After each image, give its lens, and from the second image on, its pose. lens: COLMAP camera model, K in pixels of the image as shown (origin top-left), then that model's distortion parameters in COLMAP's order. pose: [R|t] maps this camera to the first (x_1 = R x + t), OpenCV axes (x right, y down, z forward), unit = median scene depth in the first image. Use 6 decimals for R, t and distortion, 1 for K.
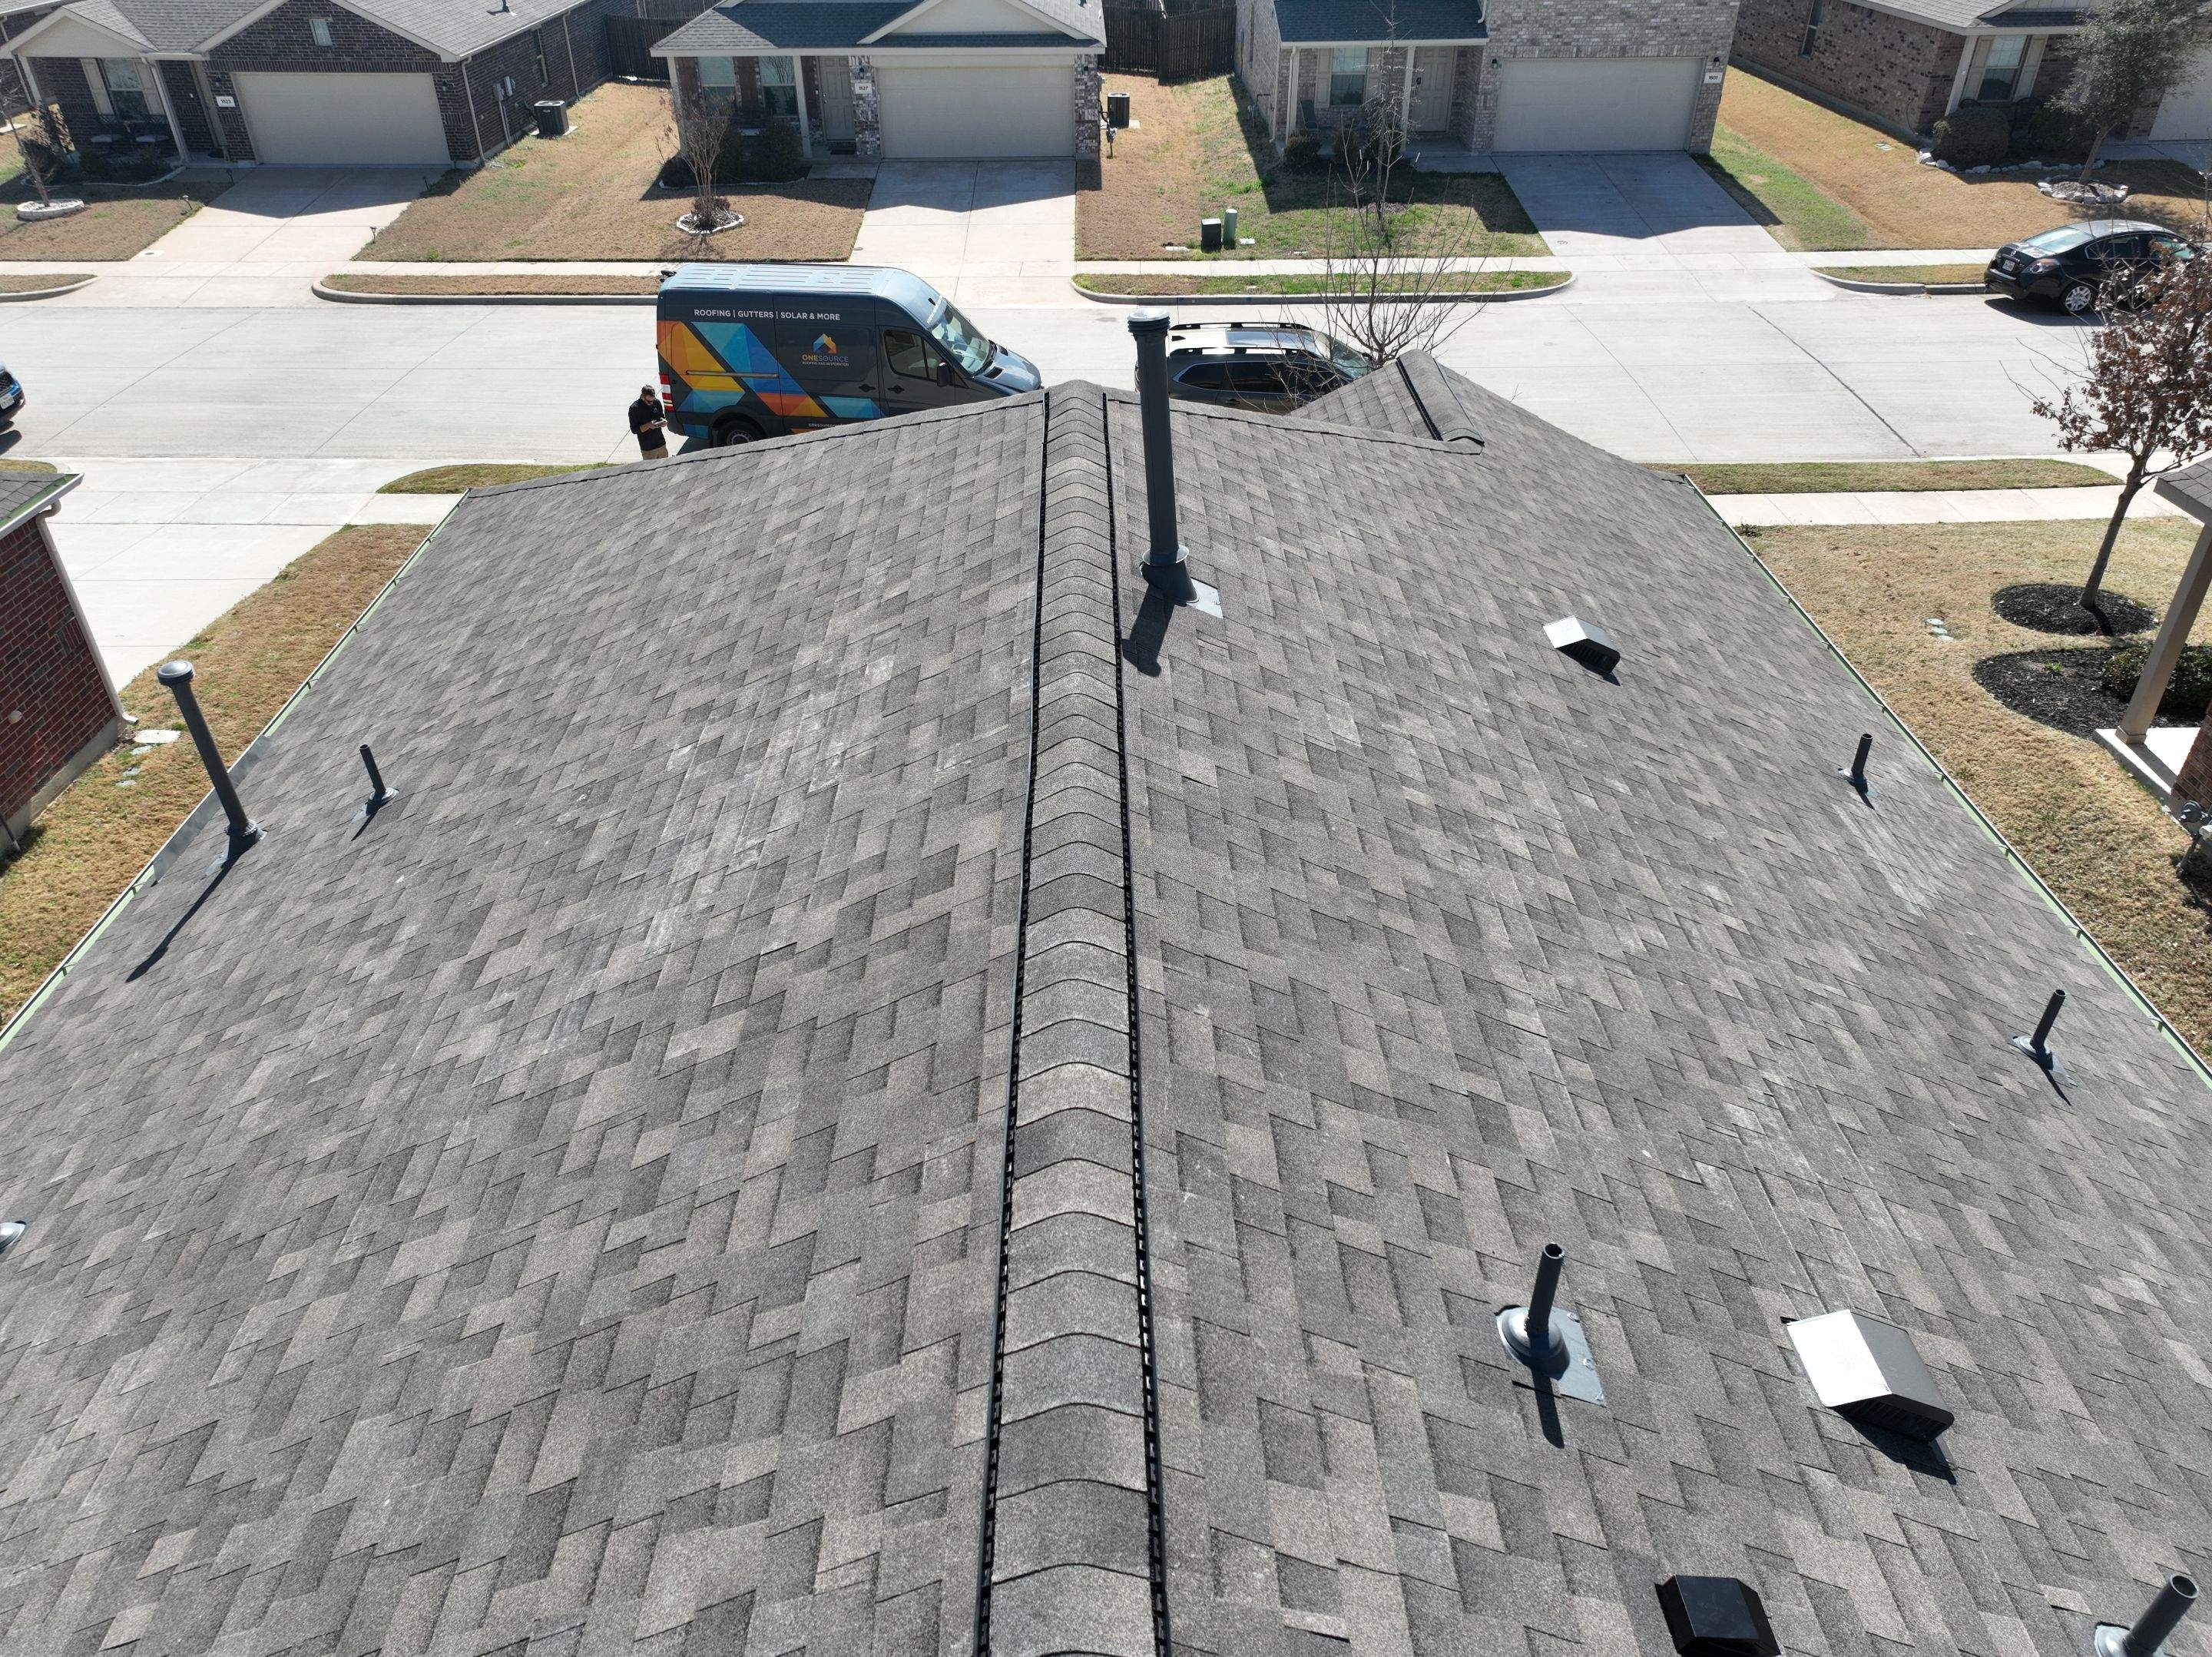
lens RADIAL K [[1539.9, 0, 1105.5], [0, 1539.9, 834.3], [0, 0, 1]] dist [-0.007708, 0.026818]
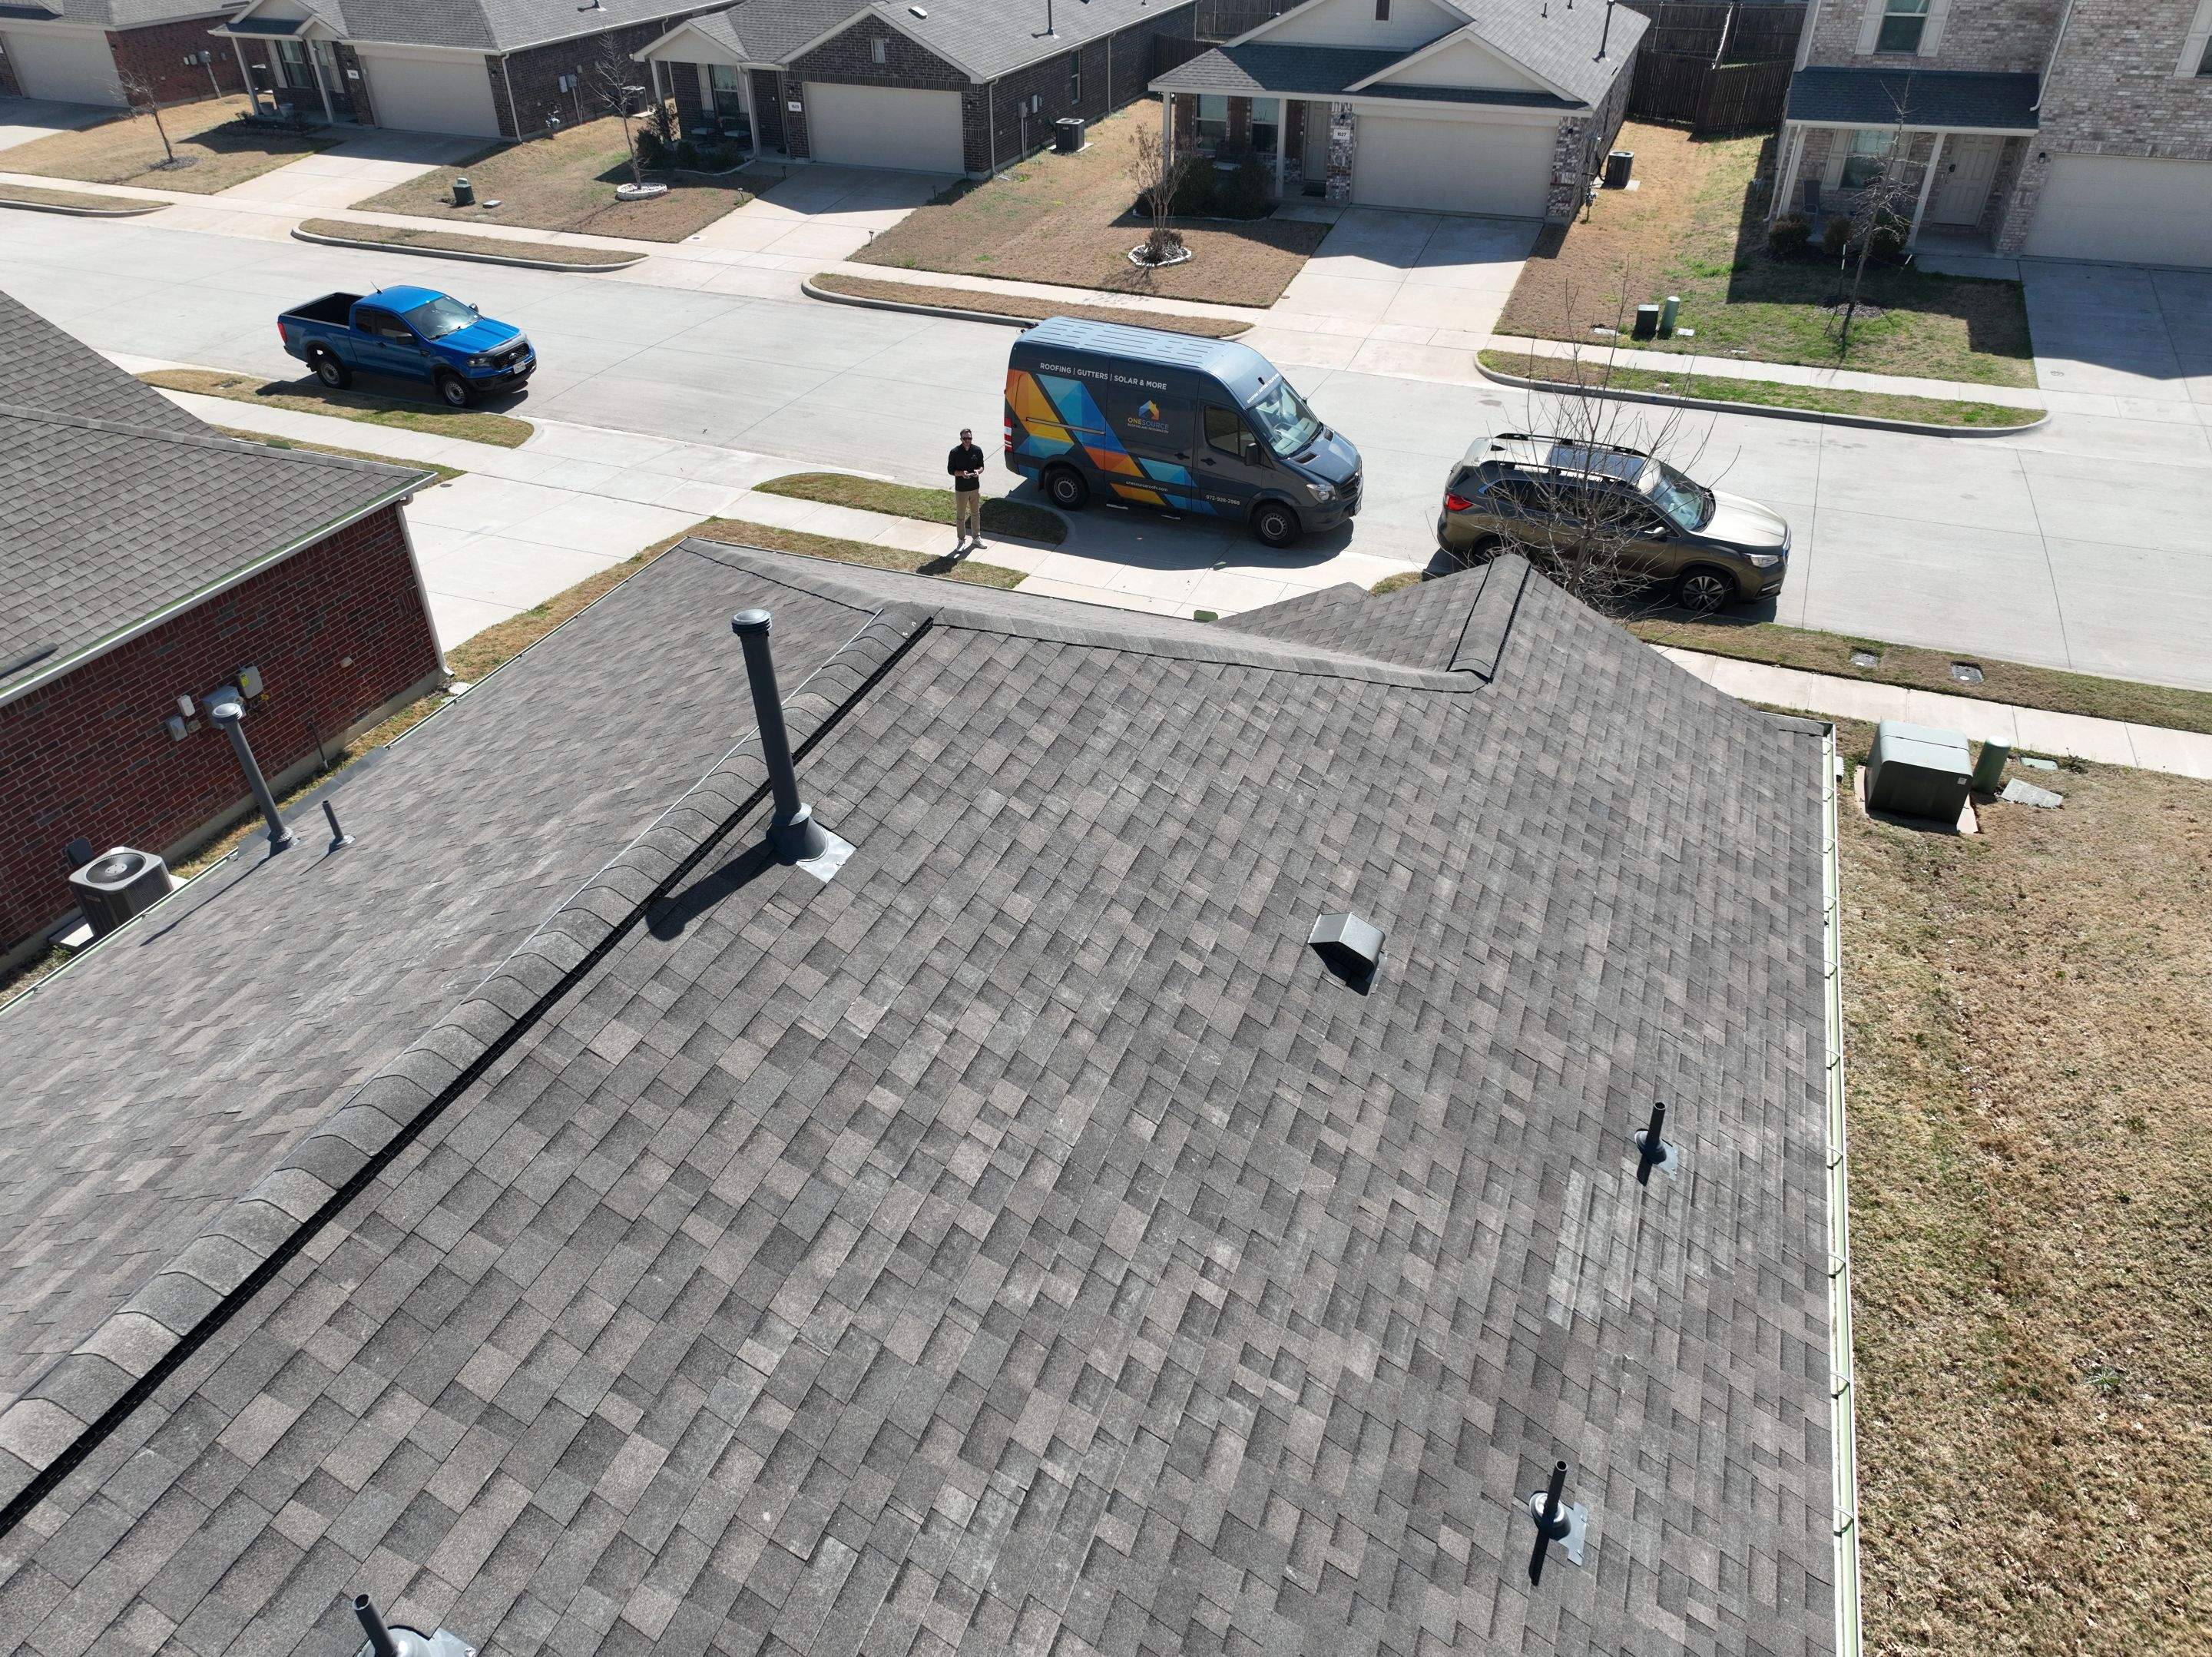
lens RADIAL K [[1539.9, 0, 1106.1], [0, 1539.9, 835.3], [0, 0, 1]] dist [-0.007708, 0.026818]
pose [[0.930367, 0.209894, -0.300603, 0.107985], [-0.207603, 0.977398, 0.039931, -0.047807], [0.302190, 0.025256, 0.952913, 0.003783]]
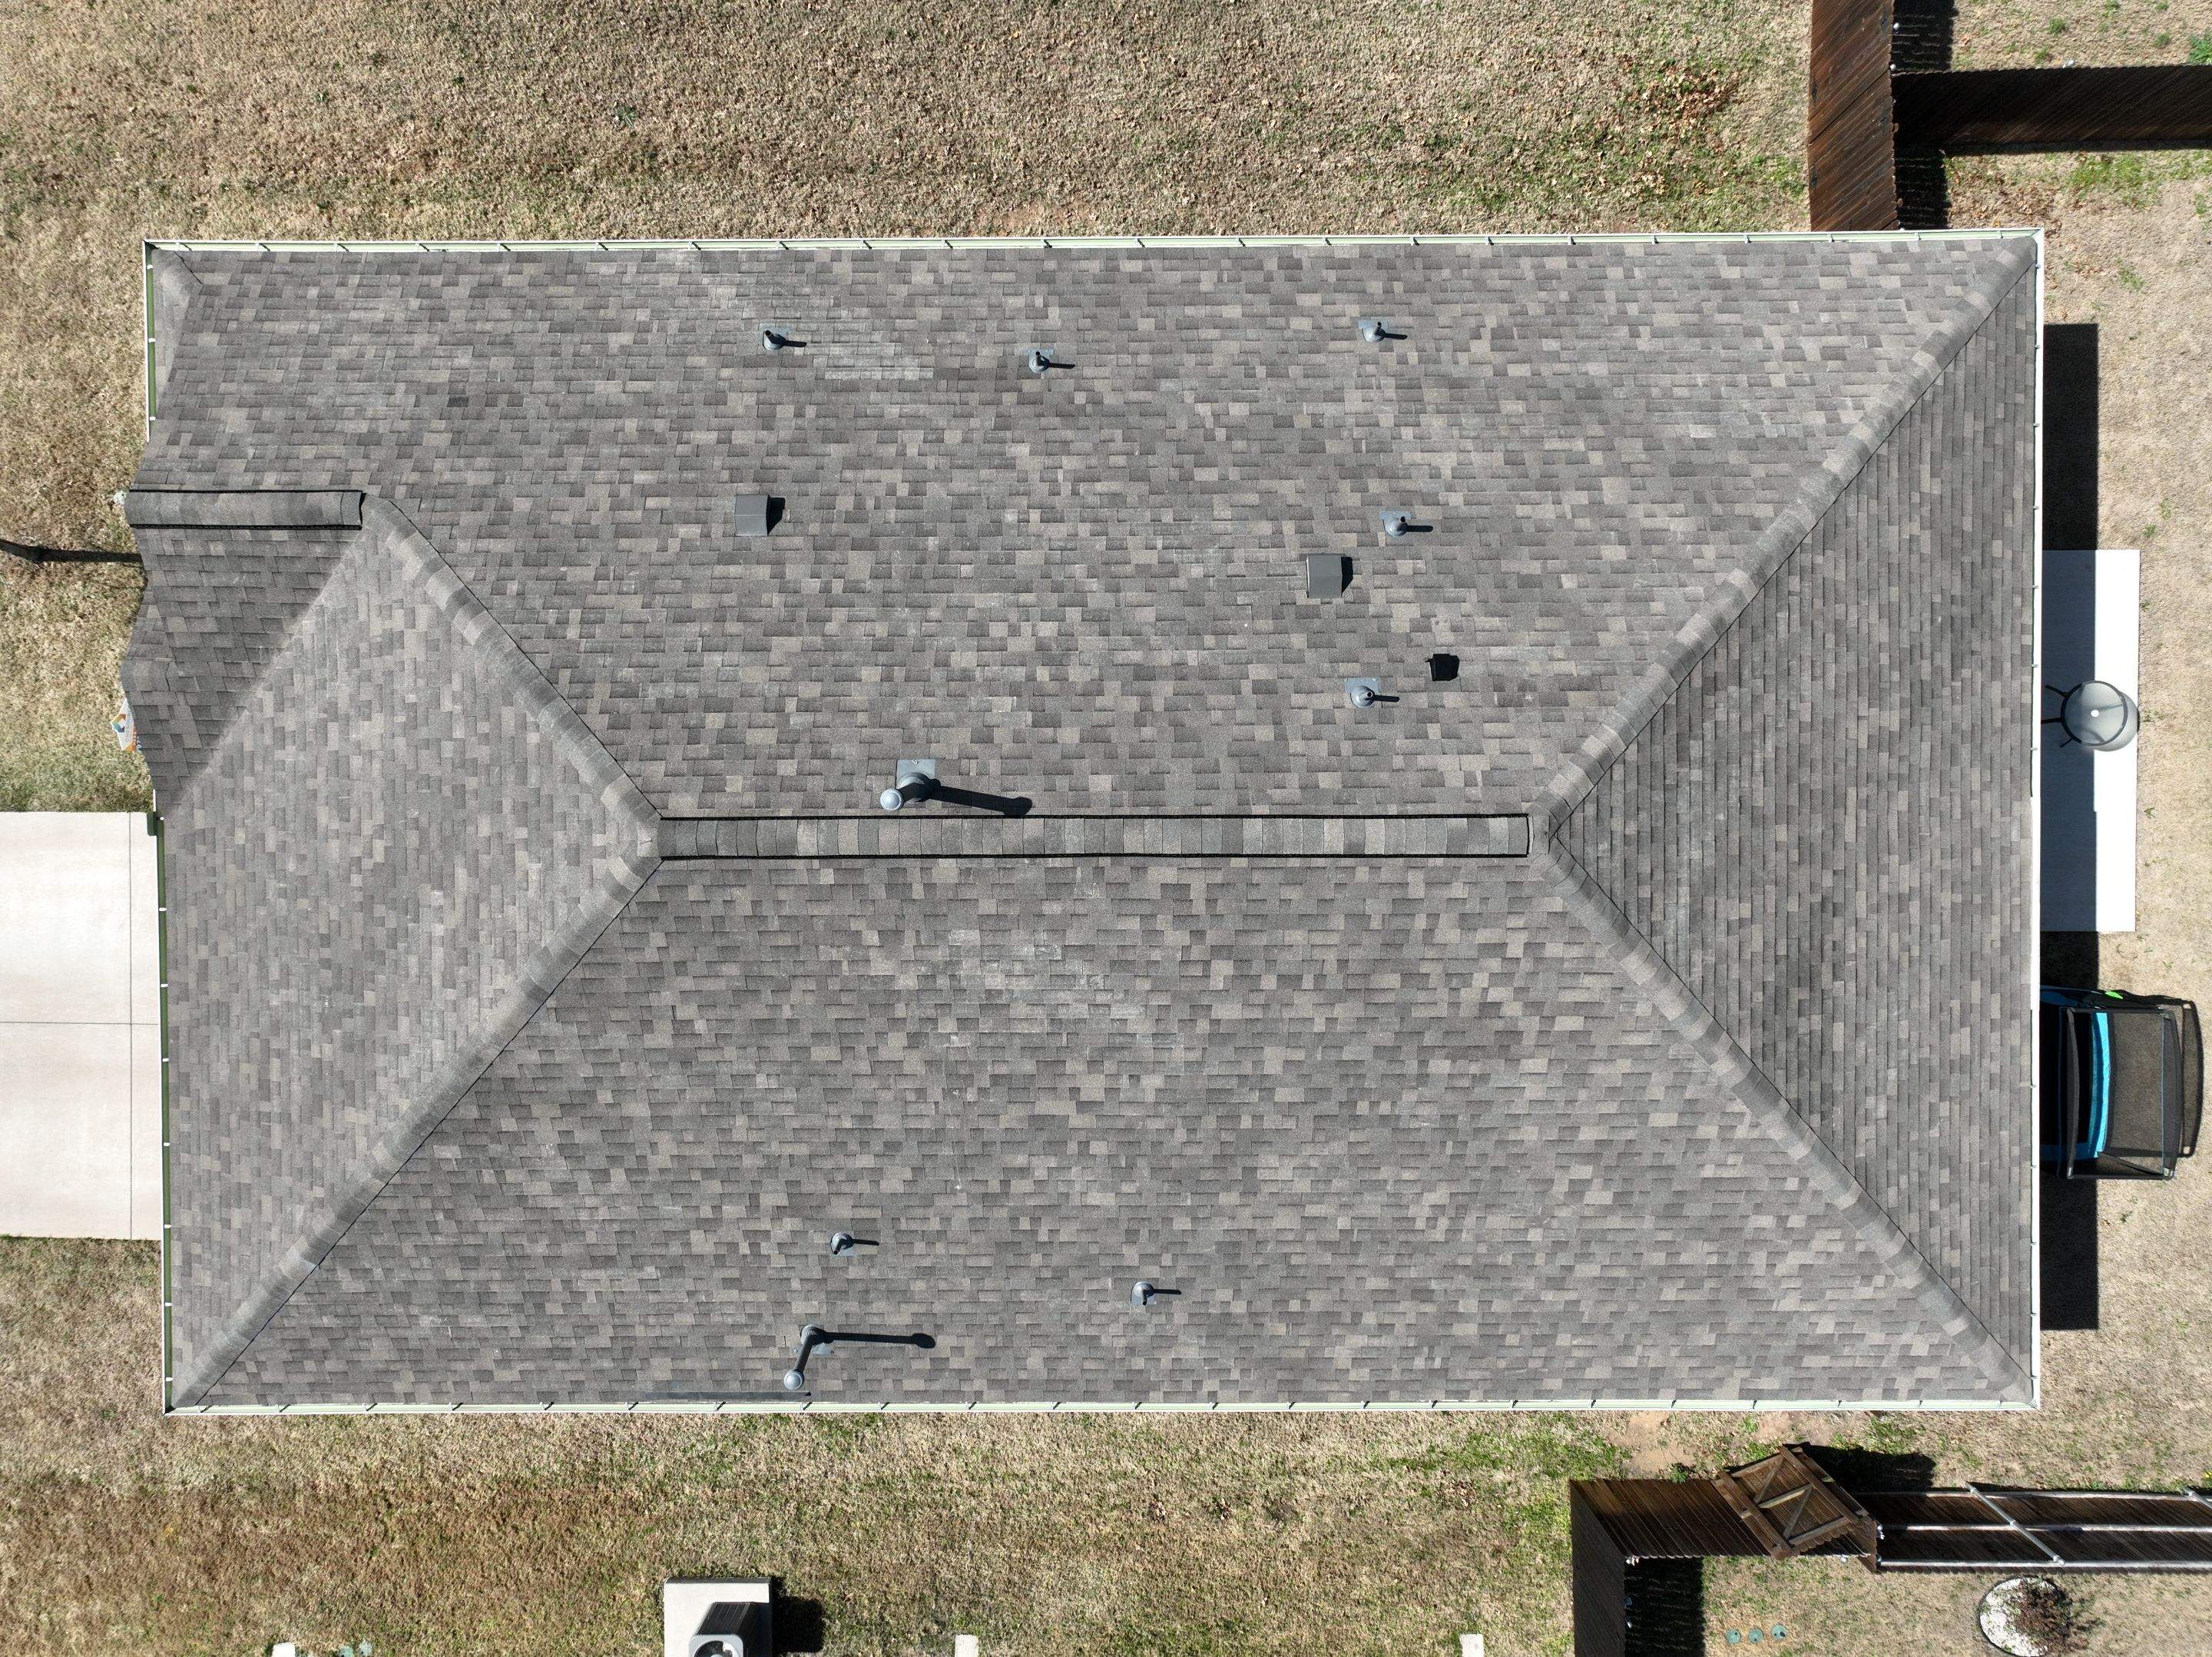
lens RADIAL K [[1539.9, 0, 1097.8], [0, 1539.9, 827.0], [0, 0, 1]] dist [-0.007708, 0.026818]
pose [[0.011137, -0.999843, -0.013804, 0.004028], [0.563991, -0.005118, 0.825765, -0.295381], [-0.825706, -0.016981, 0.563845, -0.043533]]
